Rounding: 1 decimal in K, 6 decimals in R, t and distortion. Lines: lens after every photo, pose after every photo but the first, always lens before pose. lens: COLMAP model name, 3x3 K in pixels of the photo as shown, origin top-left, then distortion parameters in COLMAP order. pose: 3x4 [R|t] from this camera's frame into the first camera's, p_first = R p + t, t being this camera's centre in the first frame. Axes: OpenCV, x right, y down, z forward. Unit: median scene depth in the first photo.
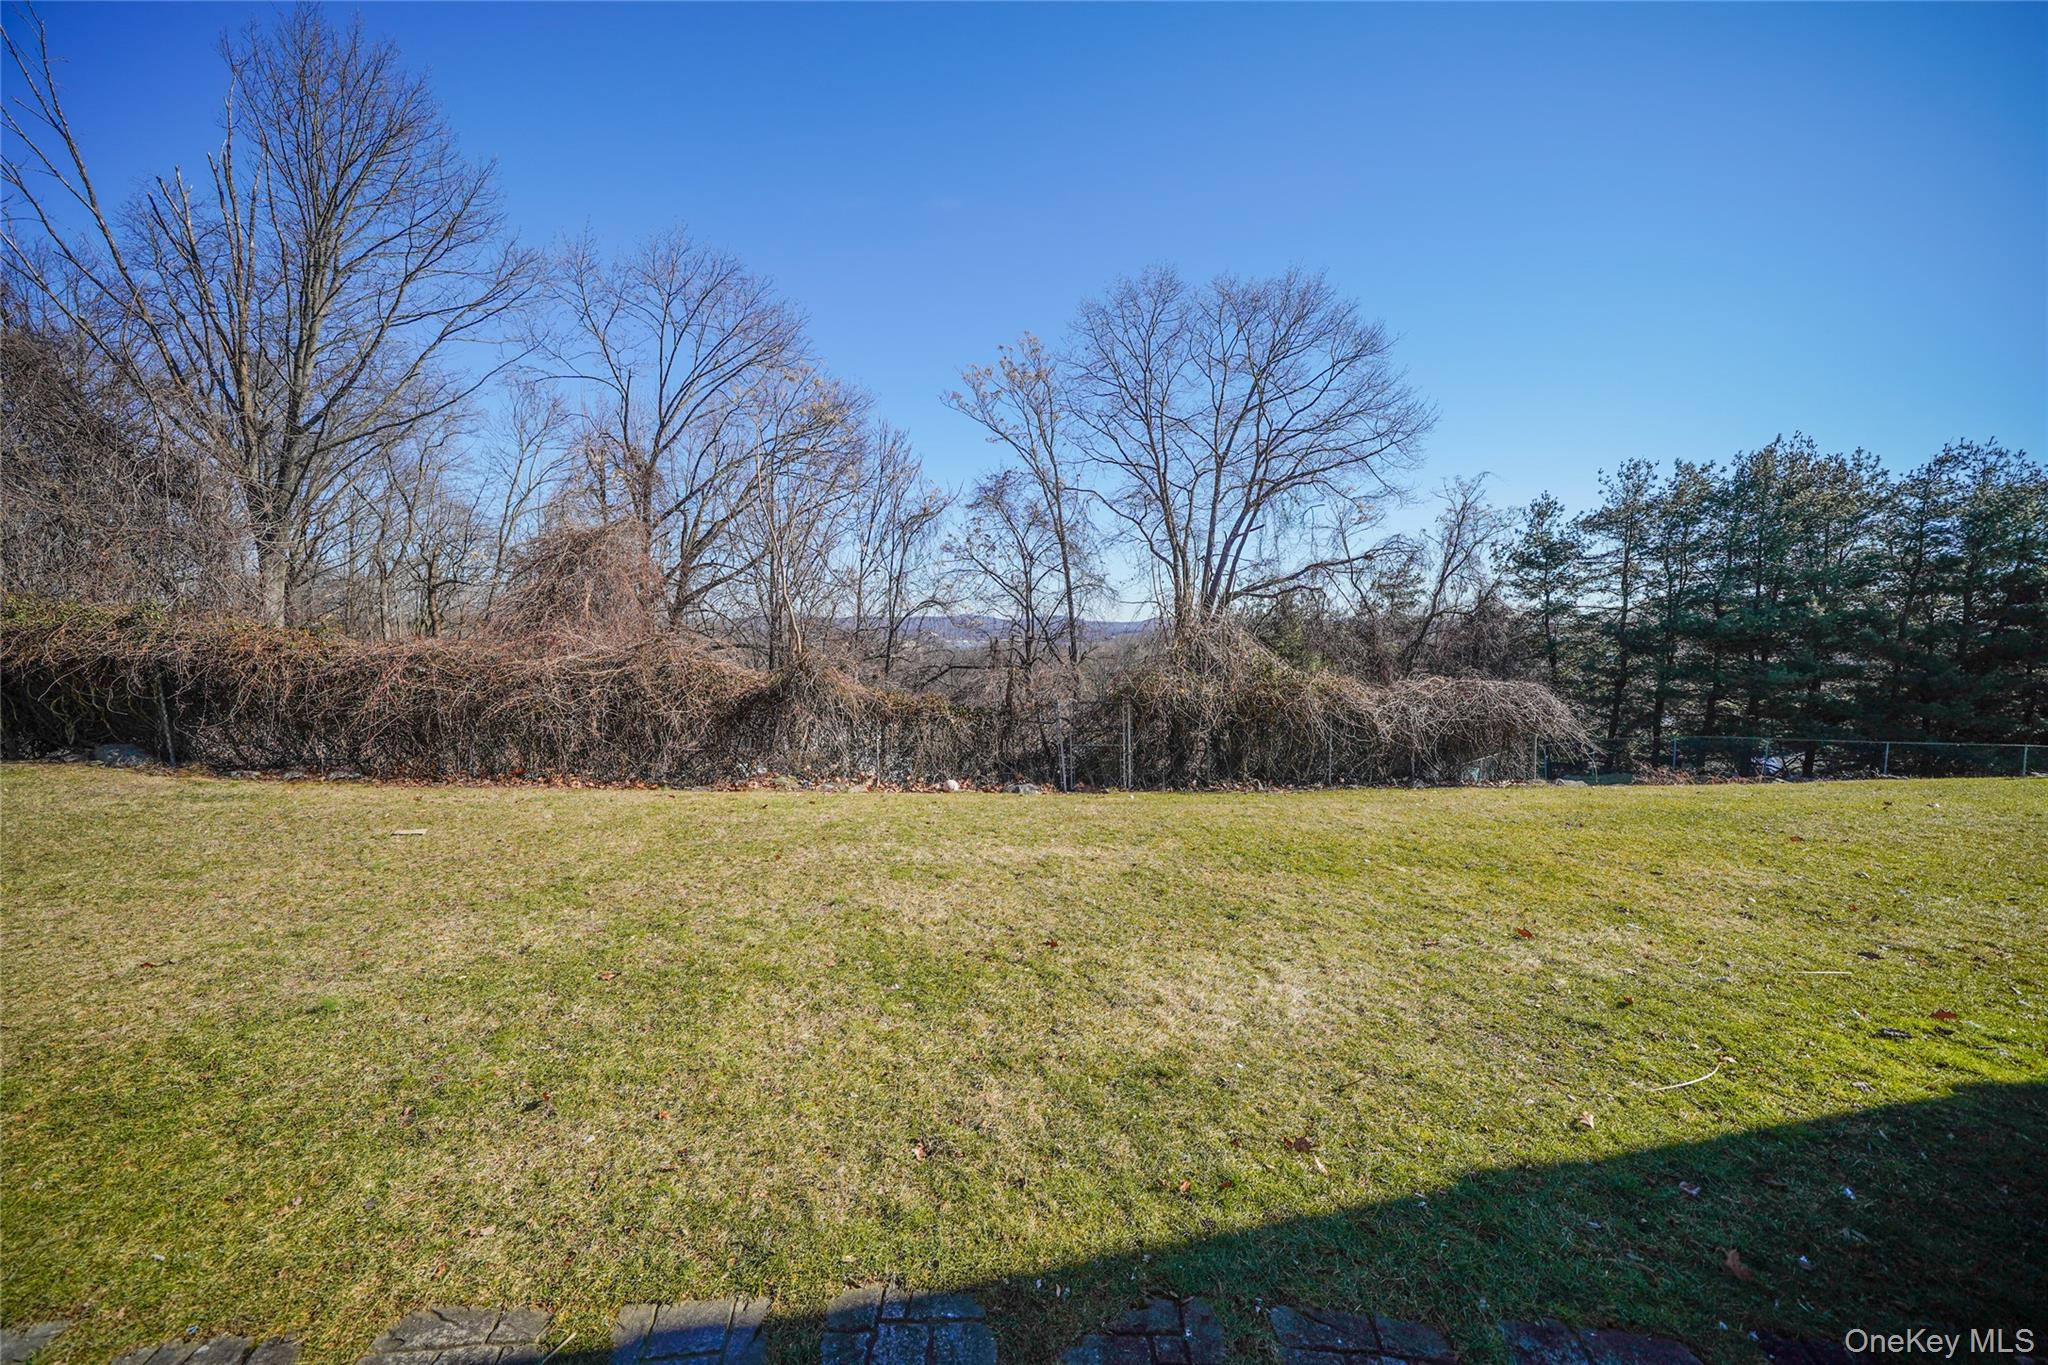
lens RADIAL K [[703.4, 0, 1018.7], [0, 703.4, 689.8], [0, 0, 1]] dist [-0.026858, 0.000103]
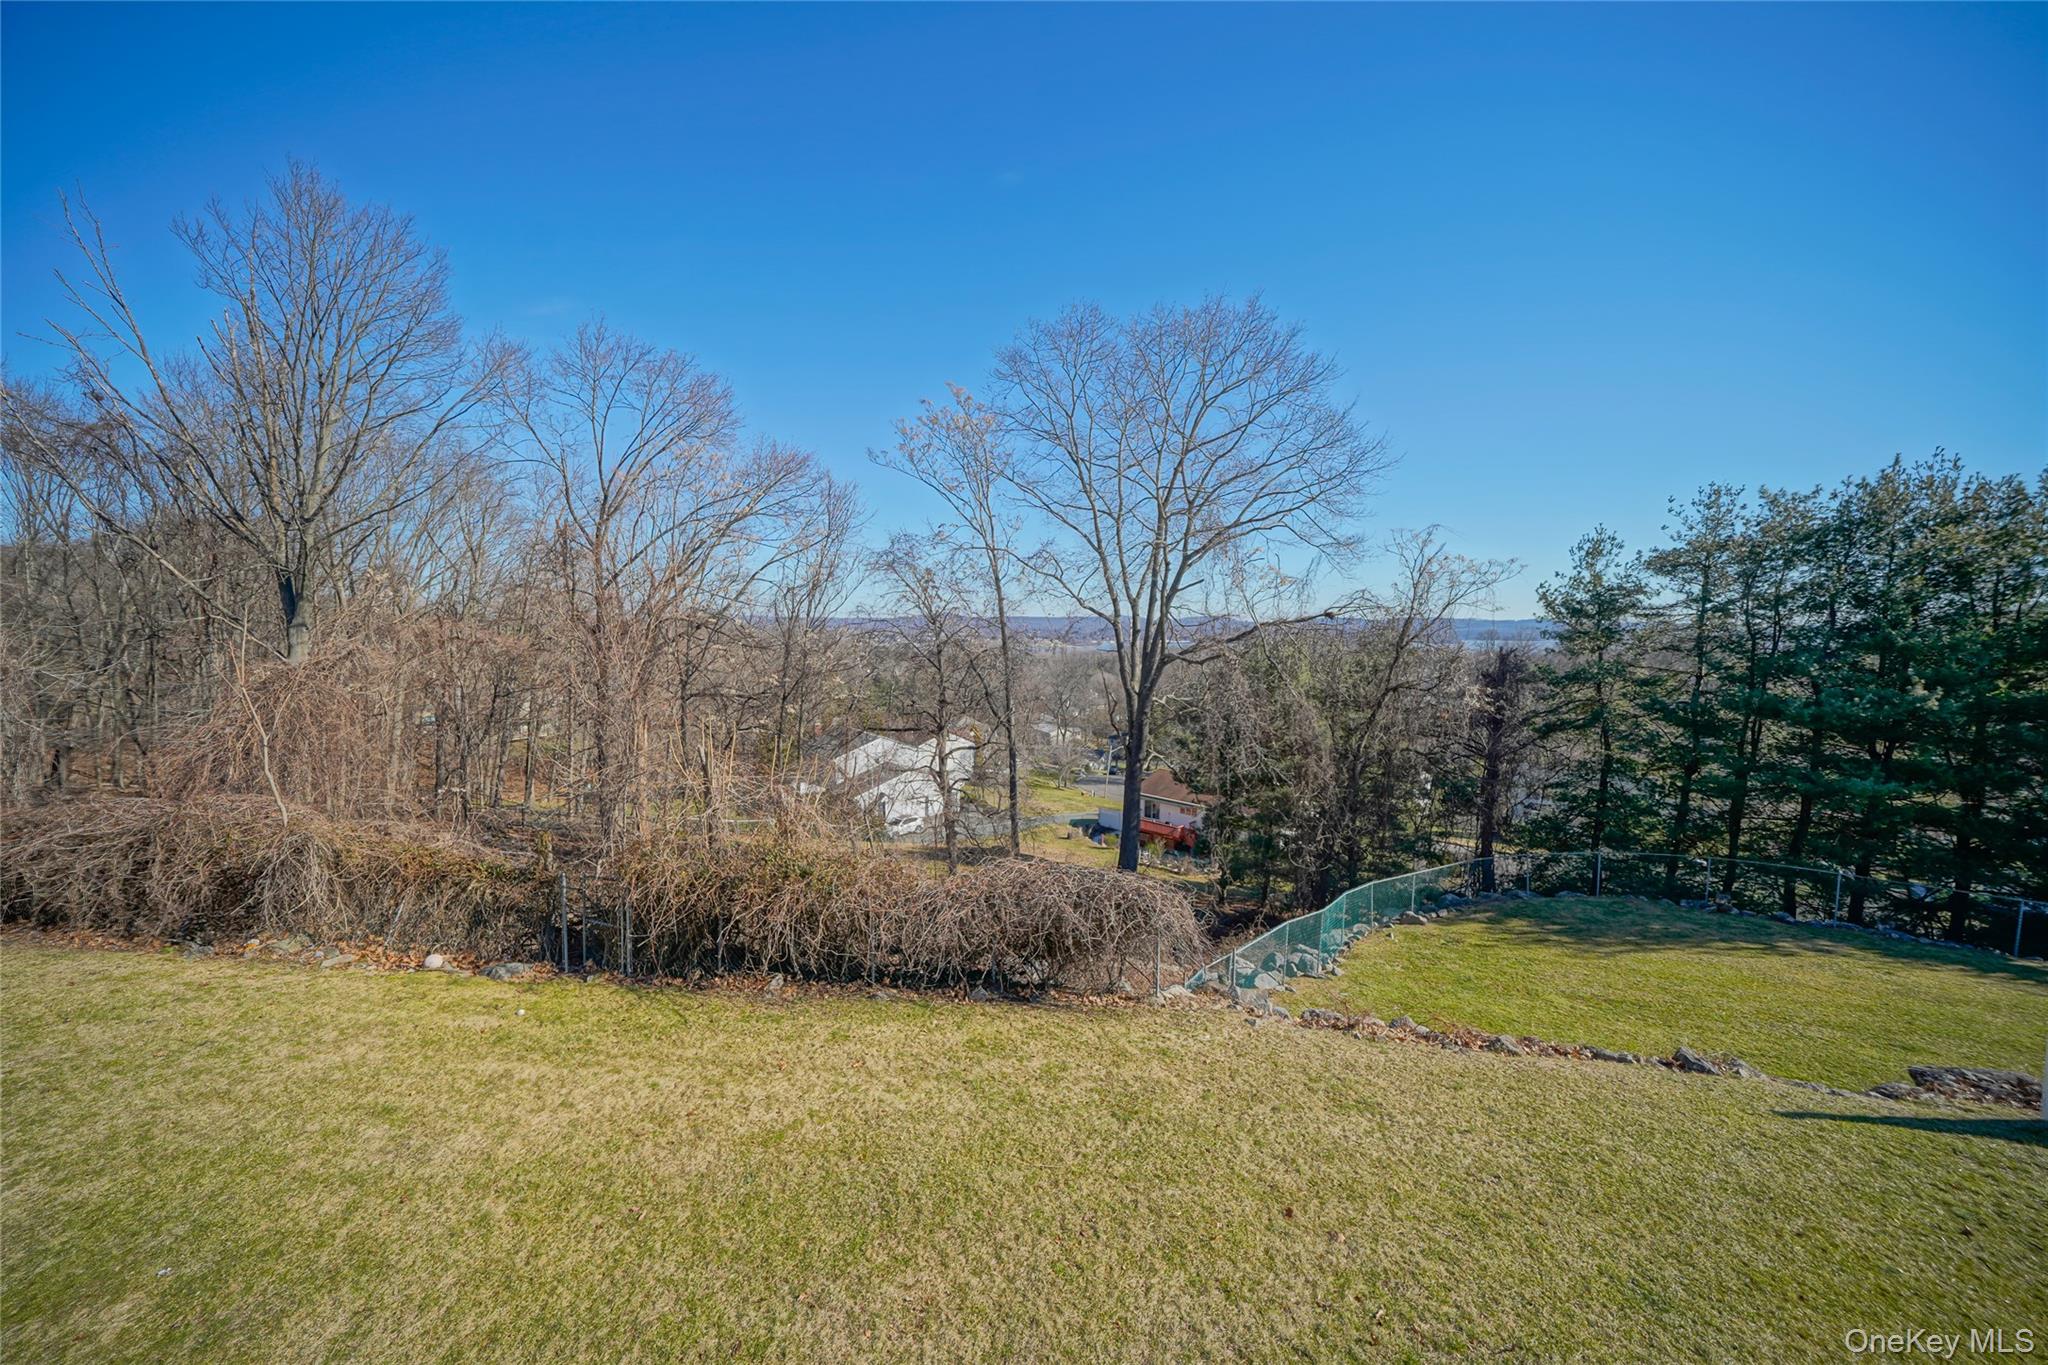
lens RADIAL K [[706.5, 0, 1012.4], [0, 706.5, 690.6], [0, 0, 1]] dist [-0.020339, 0.000031]
pose [[0.978925, 0.020280, -0.203212, 0.302476], [-0.021151, 0.999774, -0.002116, -0.088445], [0.203123, 0.006369, 0.979132, 0.064503]]
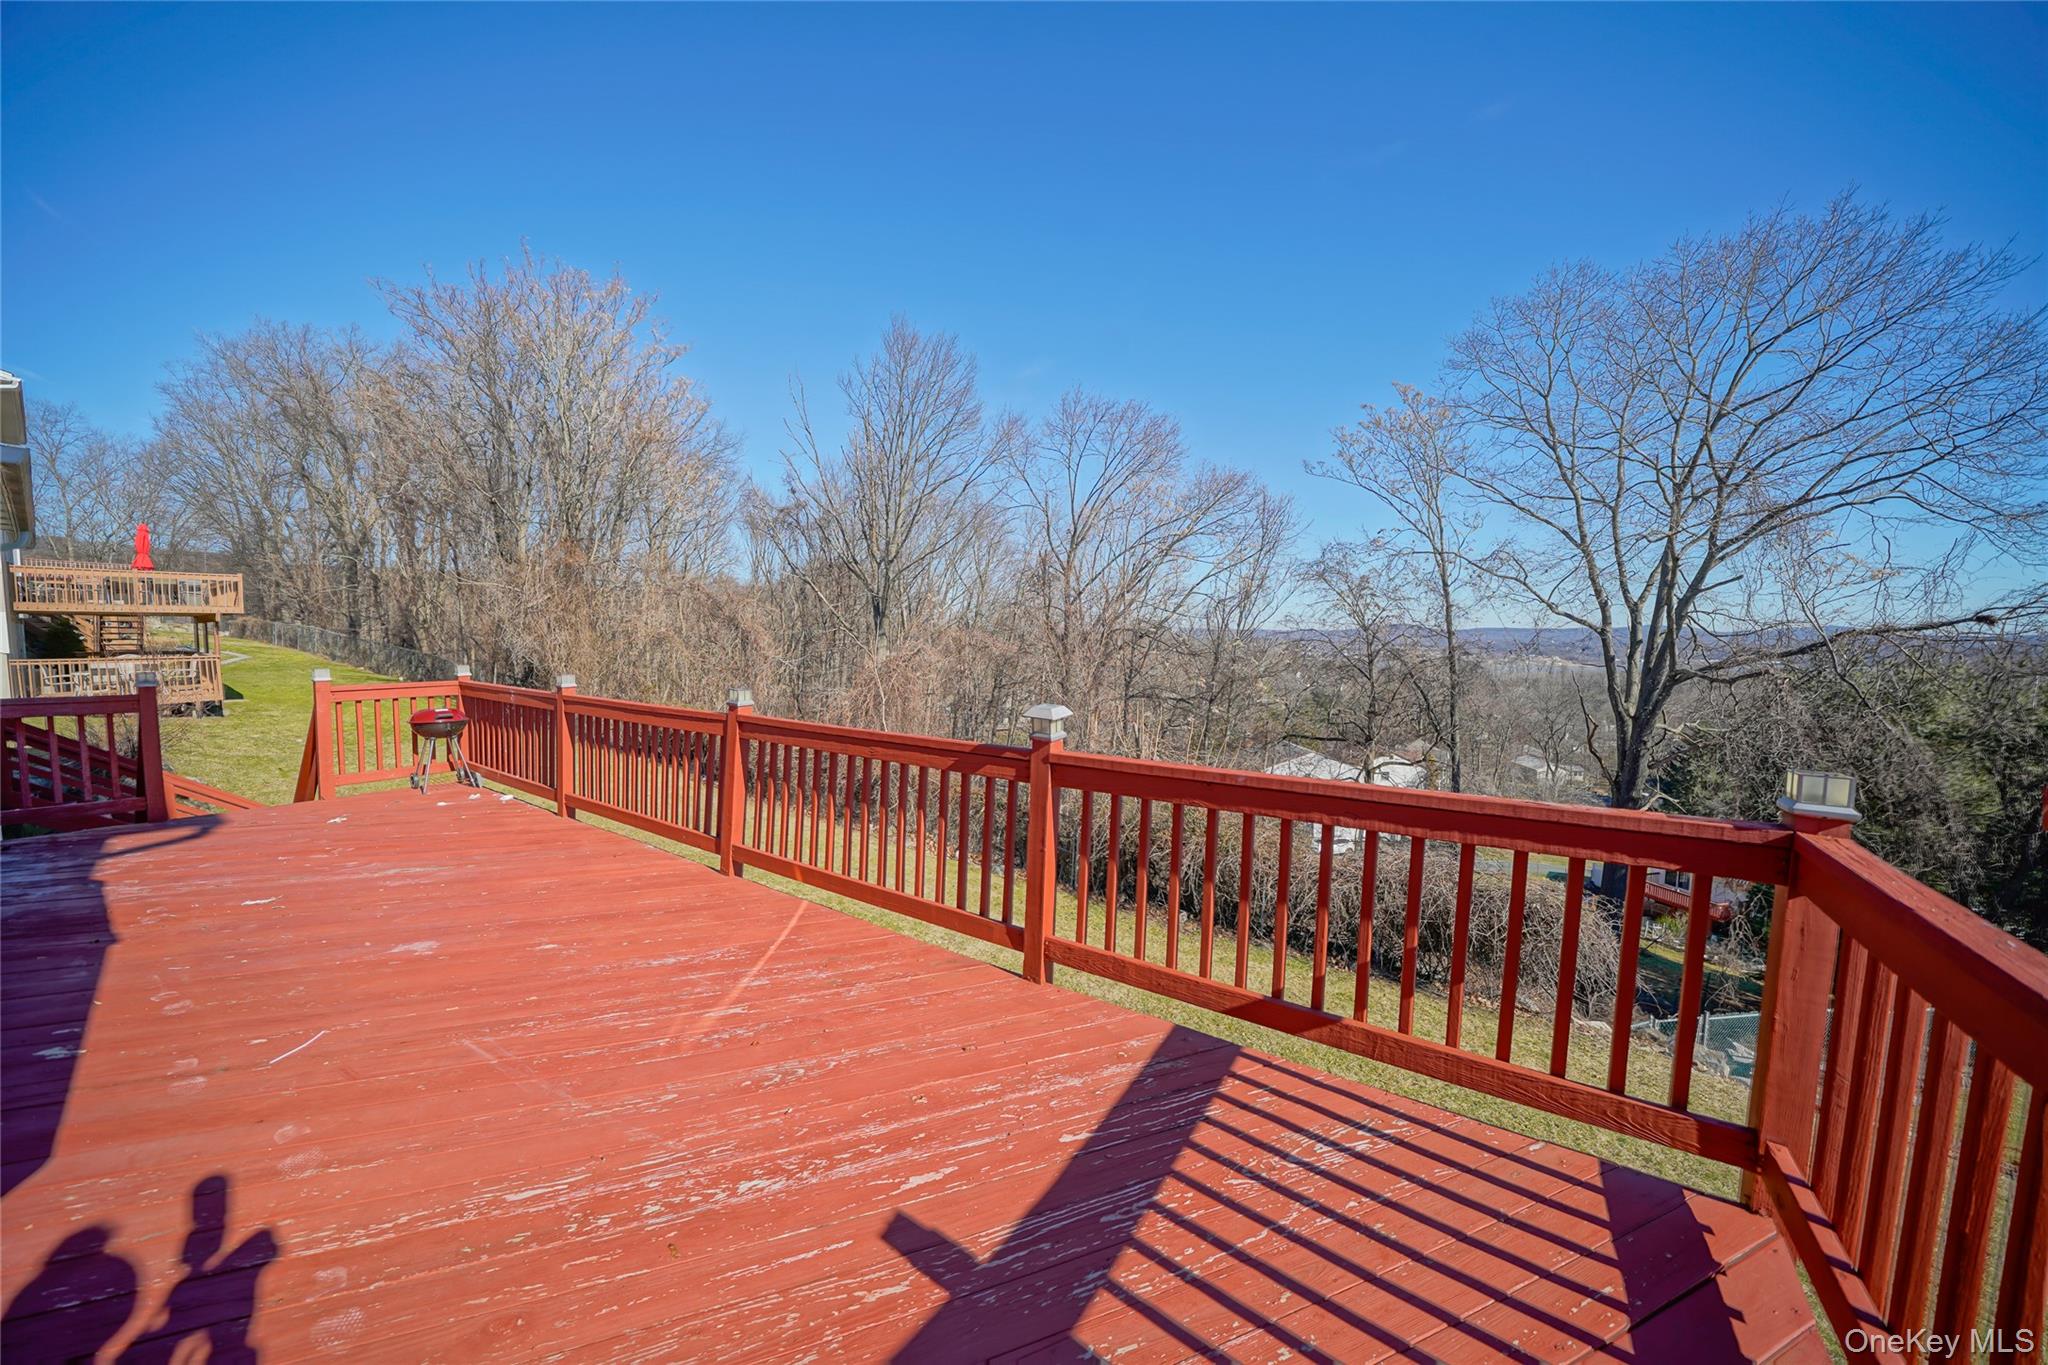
lens RADIAL K [[703.4, 0, 1018.7], [0, 703.4, 689.8], [0, 0, 1]] dist [-0.026858, 0.000103]
pose [[0.697401, 0.054485, -0.714608, 0.343905], [-0.069765, 0.997532, 0.007971, -0.079160], [0.713278, 0.044295, 0.699480, 0.012366]]
